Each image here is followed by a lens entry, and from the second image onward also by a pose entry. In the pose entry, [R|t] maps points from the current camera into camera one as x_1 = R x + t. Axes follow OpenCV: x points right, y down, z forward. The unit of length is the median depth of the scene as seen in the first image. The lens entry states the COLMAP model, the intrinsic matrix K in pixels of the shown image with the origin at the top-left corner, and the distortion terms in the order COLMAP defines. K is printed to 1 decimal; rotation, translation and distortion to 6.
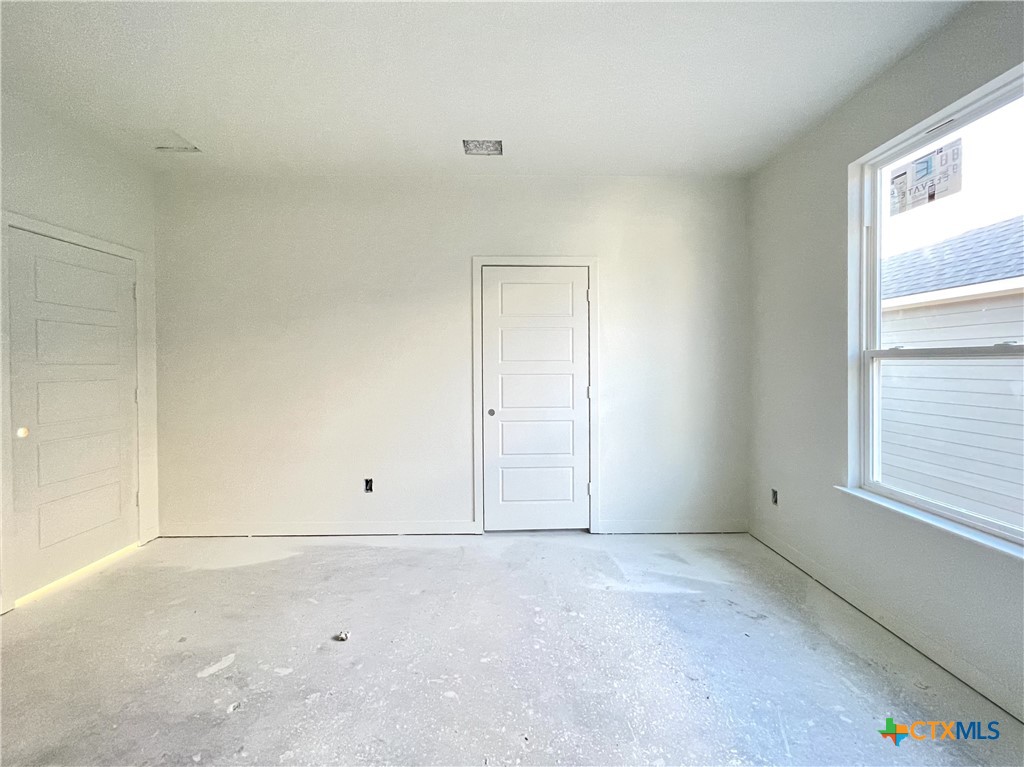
lens RADIAL K [[450.4, 0, 524.0], [0, 450.4, 366.5], [0, 0, 1]] dist [-0.001433, -0.000266]
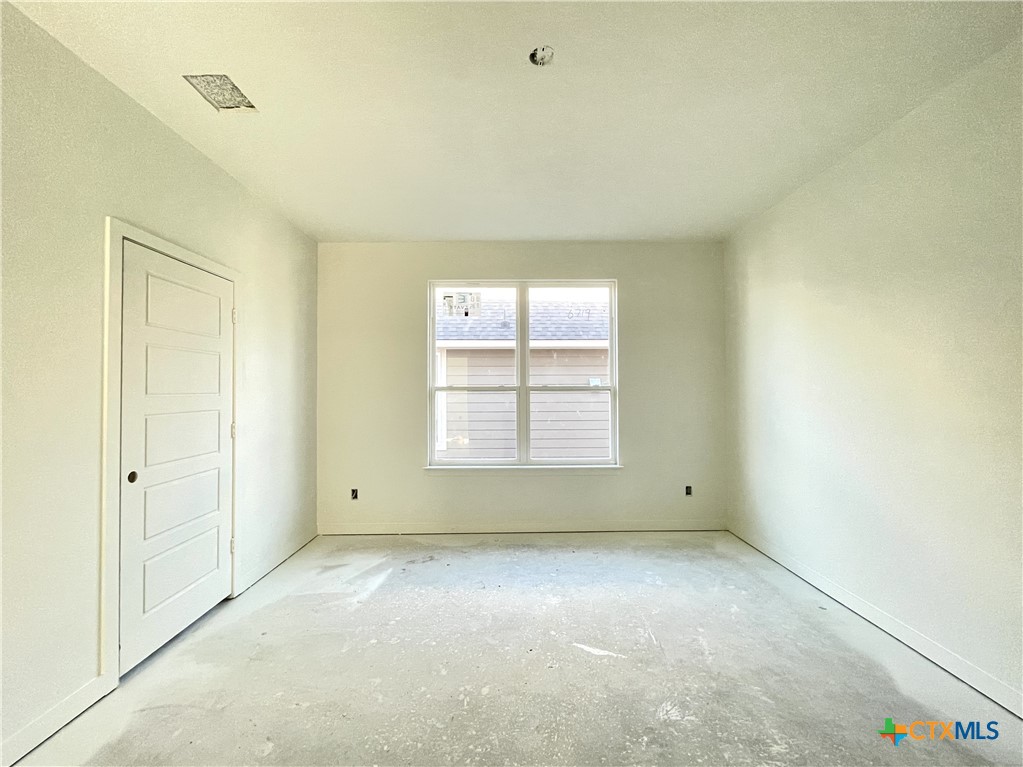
lens RADIAL K [[415.9, 0, 508.7], [0, 415.9, 383.2], [0, 0, 1]] dist [-0.000640, 0.000633]
pose [[0.033012, 0.021509, 0.999223, -0.779433], [0.013388, 0.999669, -0.021961, -0.008810], [-0.999365, 0.014102, 0.032713, 0.576767]]
